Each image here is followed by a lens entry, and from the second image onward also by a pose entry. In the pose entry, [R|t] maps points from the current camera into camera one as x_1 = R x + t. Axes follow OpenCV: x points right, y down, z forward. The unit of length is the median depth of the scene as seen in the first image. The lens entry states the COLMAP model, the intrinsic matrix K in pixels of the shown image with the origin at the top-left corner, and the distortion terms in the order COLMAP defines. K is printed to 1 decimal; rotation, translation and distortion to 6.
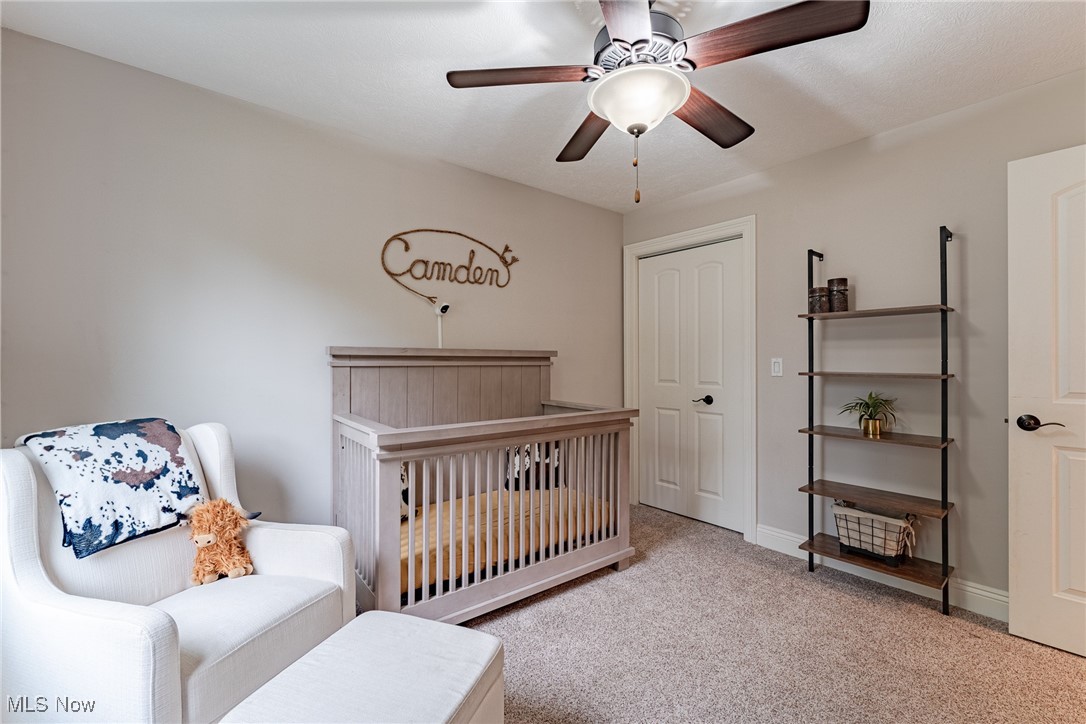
lens RADIAL K [[456.0, 0, 543.0], [0, 456.0, 362.0], [0, 0, 1]] dist [-0.000375, -0.000070]
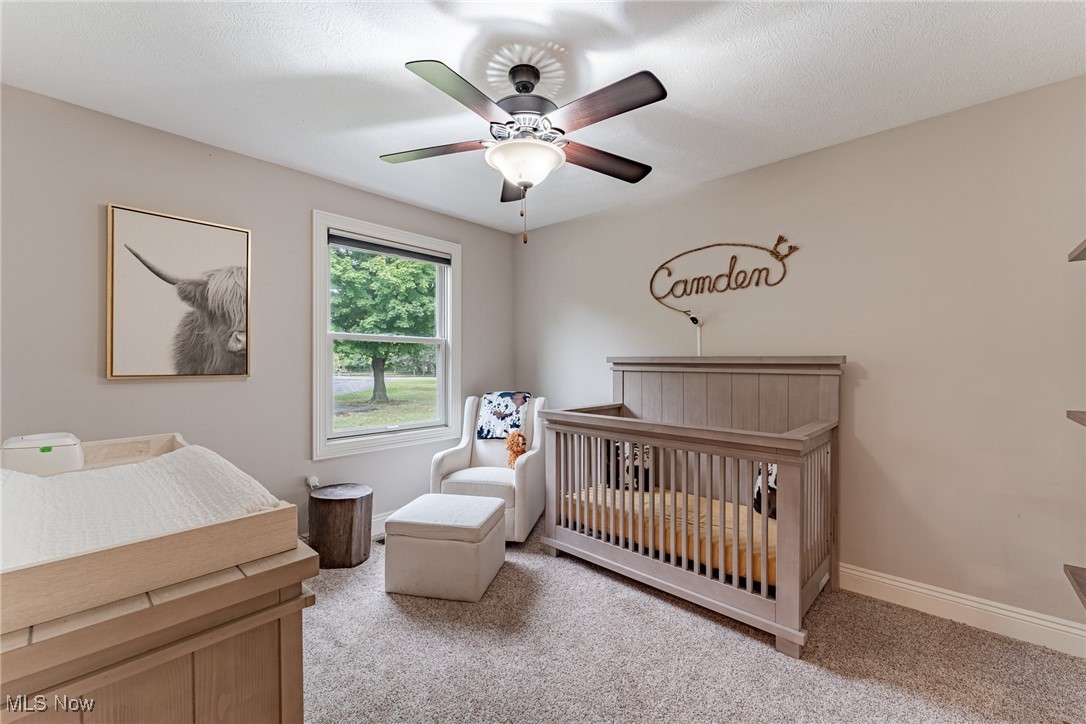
lens RADIAL K [[440.1, 0, 543.0], [0, 440.1, 362.0], [0, 0, 1]] dist [-0.000291, -0.000032]
pose [[0.152766, -0.006443, -0.988241, 0.774497], [-0.009950, 0.999918, -0.008057, -0.002809], [0.988212, 0.011064, 0.152689, 0.476913]]
